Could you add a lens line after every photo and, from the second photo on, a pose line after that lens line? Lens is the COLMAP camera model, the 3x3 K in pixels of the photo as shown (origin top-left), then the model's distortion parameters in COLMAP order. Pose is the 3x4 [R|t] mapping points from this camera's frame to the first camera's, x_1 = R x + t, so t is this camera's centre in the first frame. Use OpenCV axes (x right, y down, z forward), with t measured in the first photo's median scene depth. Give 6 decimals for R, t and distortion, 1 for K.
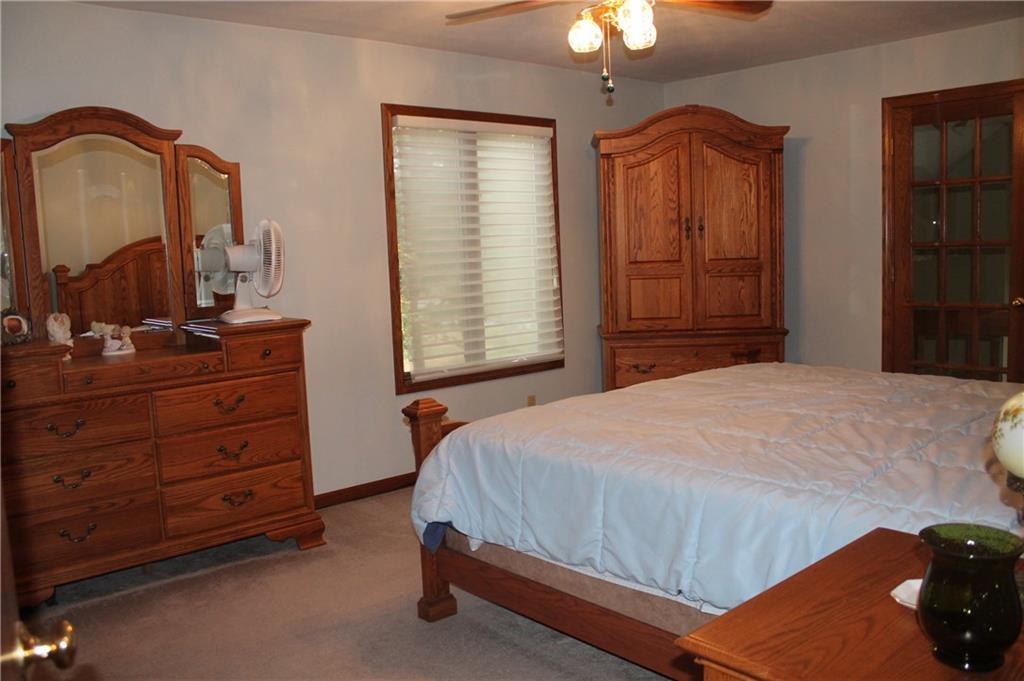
lens RADIAL K [[877.9, 0, 515.0], [0, 877.9, 342.1], [0, 0, 1]] dist [-0.156520, 0.150459]
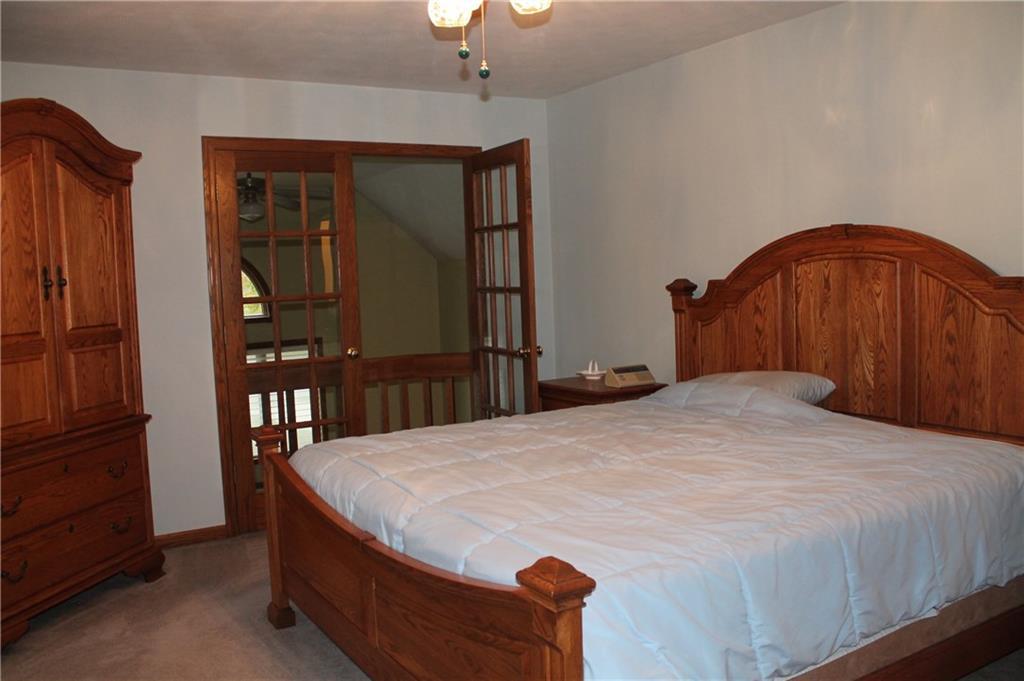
lens RADIAL K [[877.9, 0, 513.7], [0, 877.9, 338.4], [0, 0, 1]] dist [-0.156520, 0.150459]
pose [[0.148091, -0.047789, 0.987818, -0.391758], [0.141068, 0.989639, 0.026729, -0.056288], [-0.978861, 0.135392, 0.153298, 0.559495]]
